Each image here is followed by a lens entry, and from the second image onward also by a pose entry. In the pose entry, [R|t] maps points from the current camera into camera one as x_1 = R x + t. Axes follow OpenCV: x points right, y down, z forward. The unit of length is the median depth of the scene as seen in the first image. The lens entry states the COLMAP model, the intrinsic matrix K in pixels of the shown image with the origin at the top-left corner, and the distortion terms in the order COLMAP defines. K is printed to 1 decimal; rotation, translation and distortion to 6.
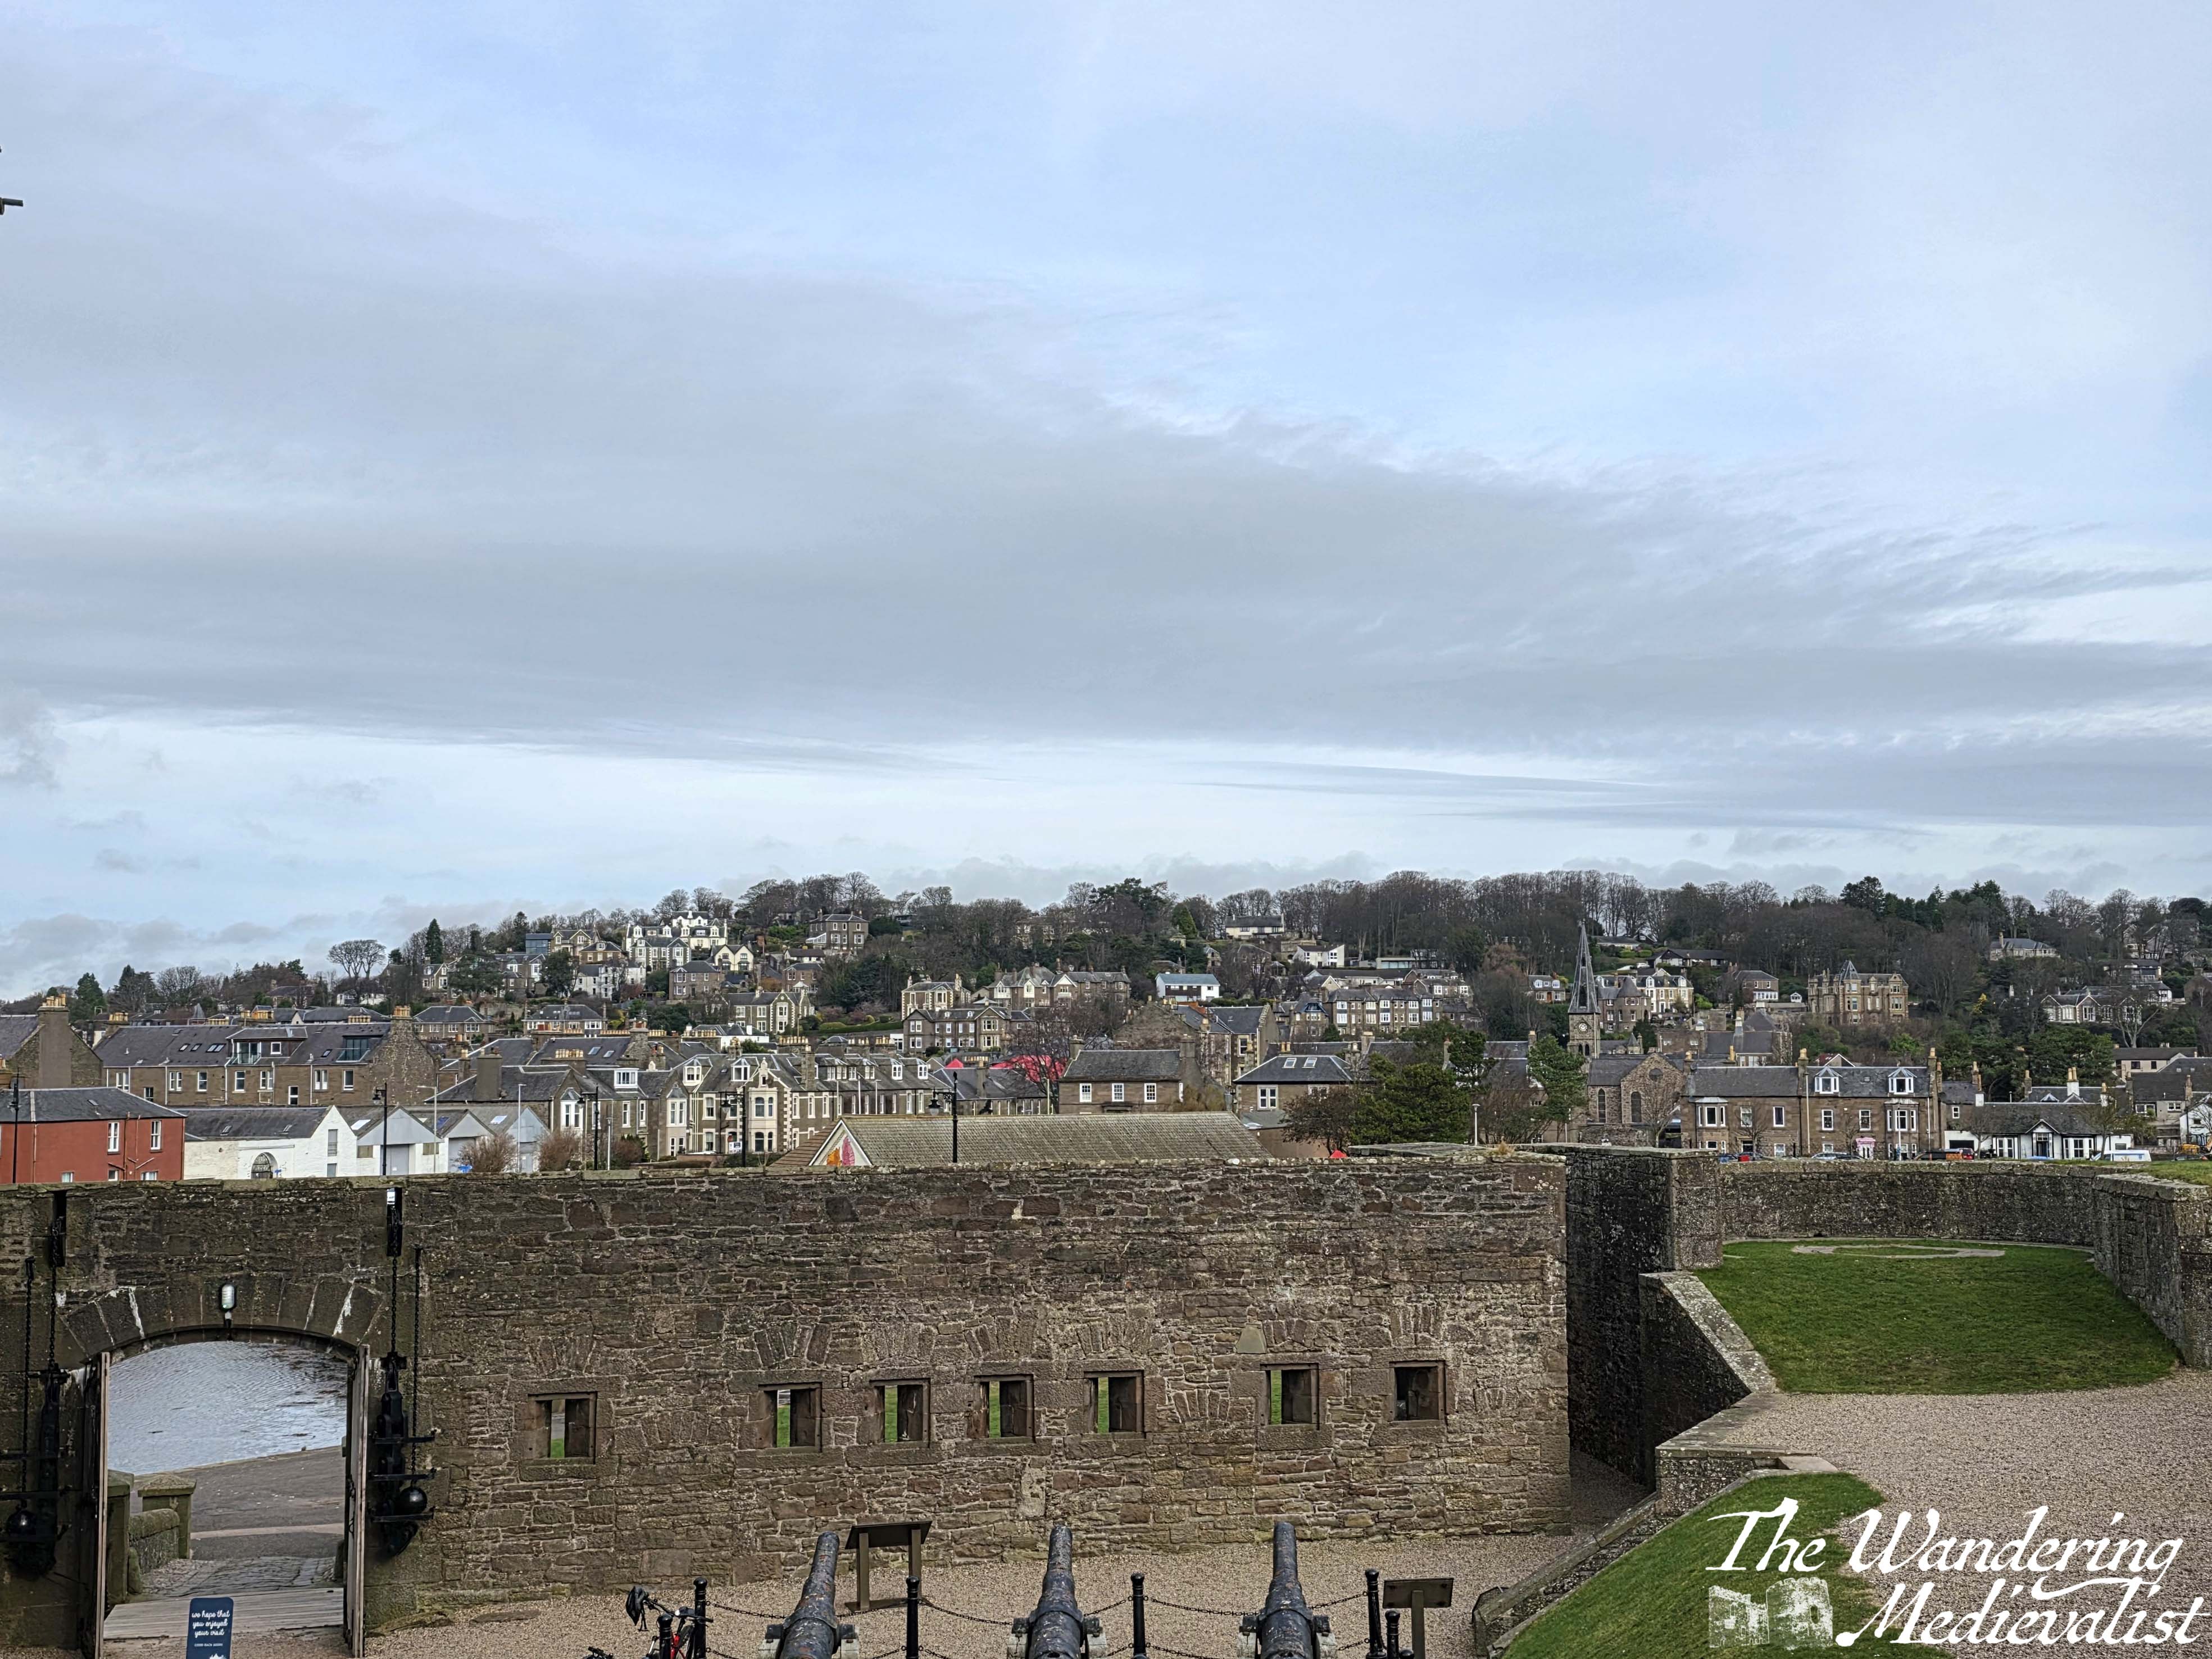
lens RADIAL K [[2781.1, 0, 1111.1], [0, 2781.1, 871.9], [0, 0, 1]] dist [0.062636, 0.000000]
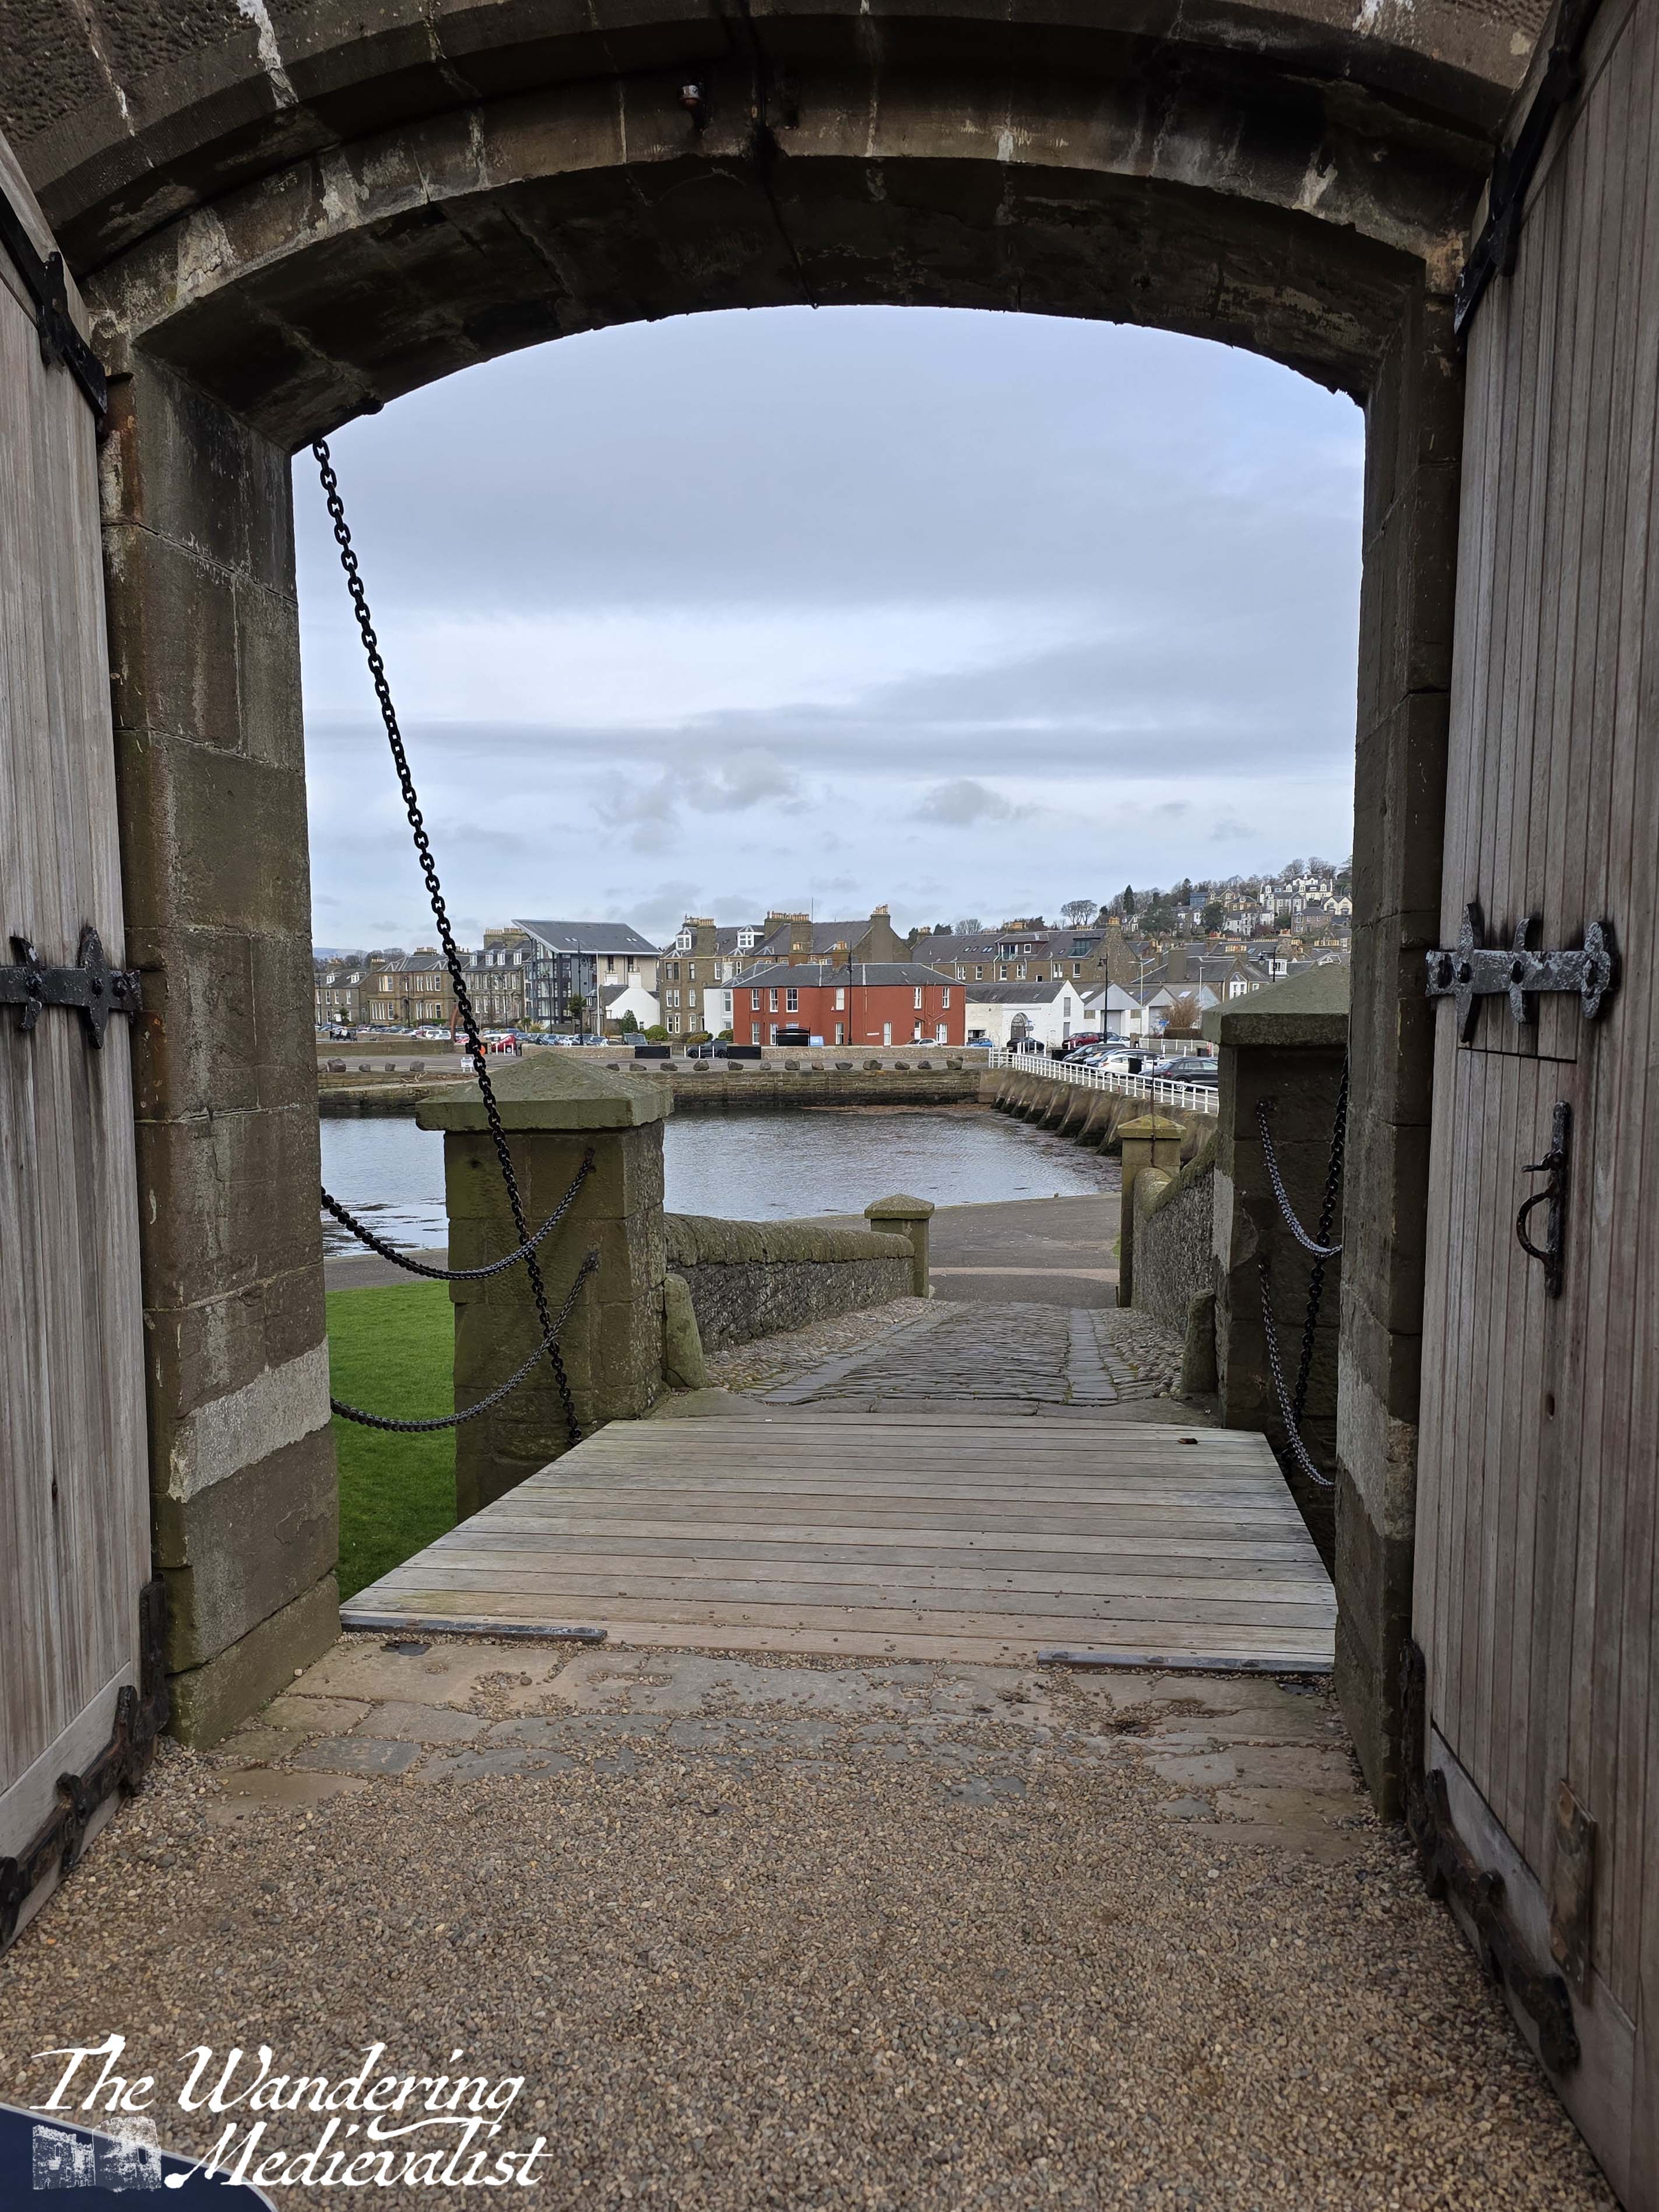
lens RADIAL K [[1787.1, 0, 842.1], [0, 1787.1, 1197.0], [0, 0, 1]] dist [0.067219, -0.059256]
pose [[0.923956, 0.043908, -0.379970, -0.030342], [0.024636, 0.984495, 0.173672, 0.024399], [0.381704, -0.169827, 0.908549, 0.102170]]
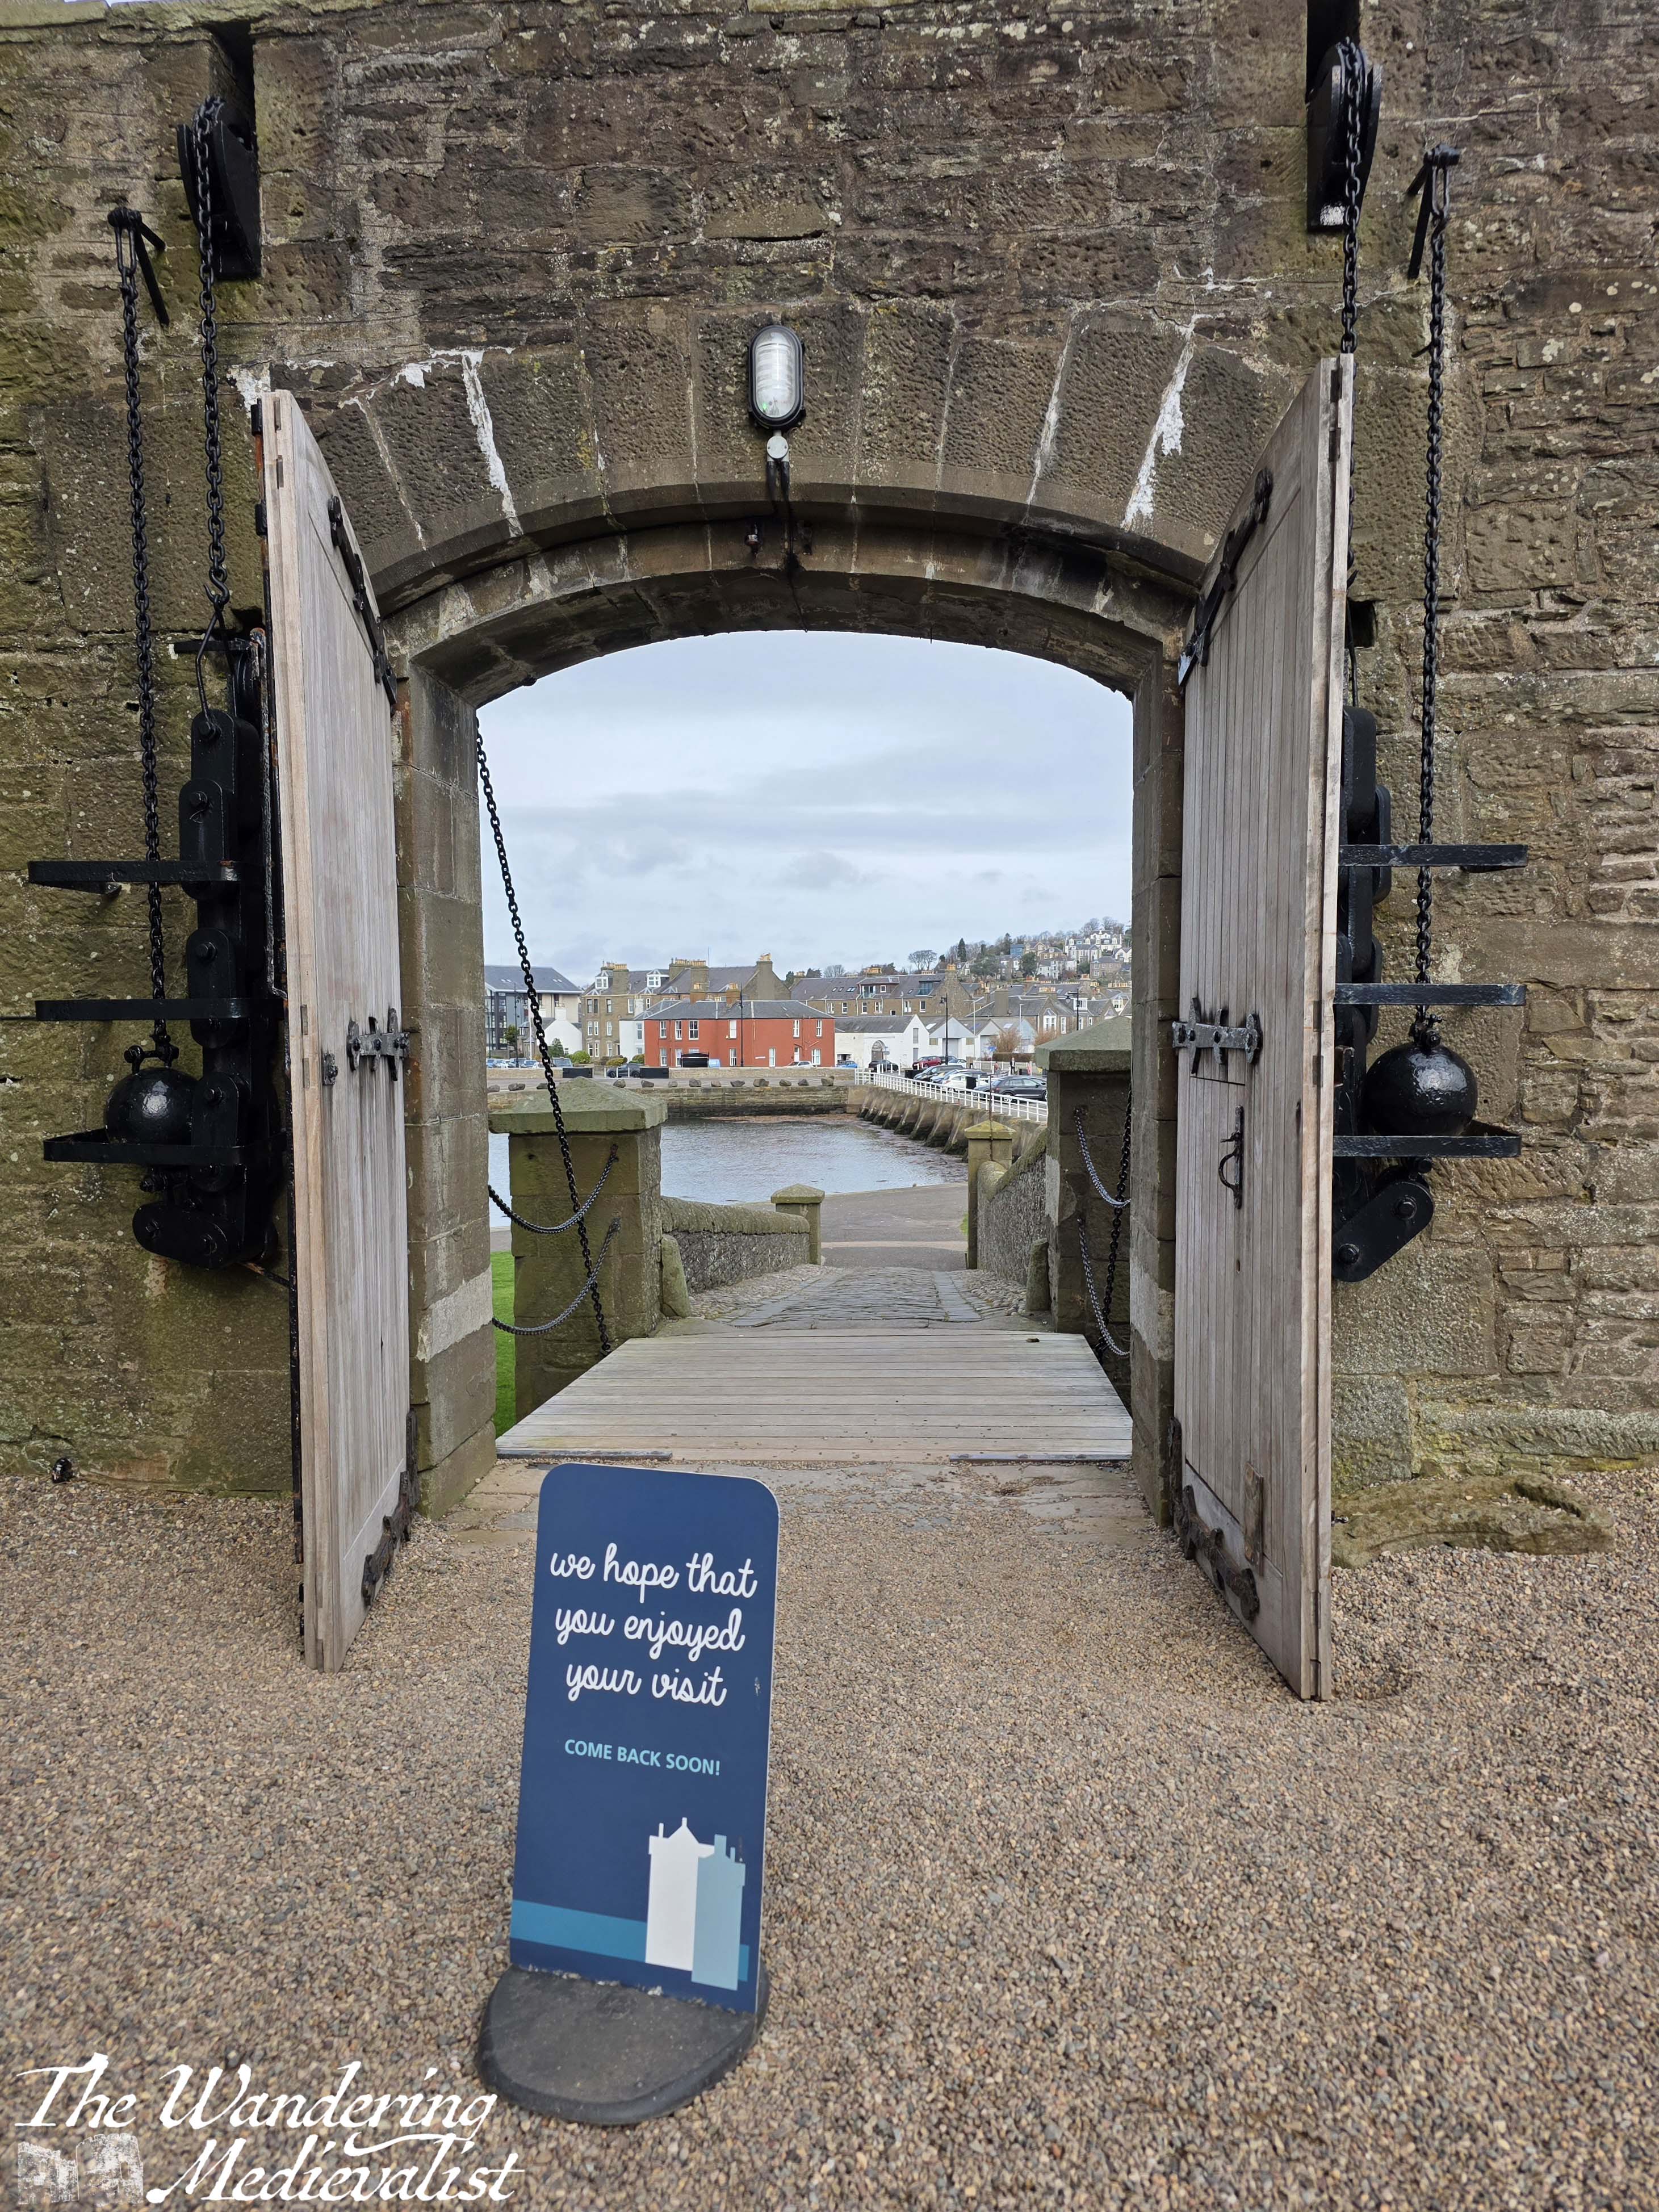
lens RADIAL K [[1466.0, 0, 876.2], [0, 1466.0, 1117.7], [0, 0, 1]] dist [0.066977, -0.054753]
pose [[0.957110, 0.017476, -0.289196, -0.029641], [0.020209, 0.991721, 0.126810, 0.023775], [0.289018, -0.127216, 0.948833, 0.096859]]
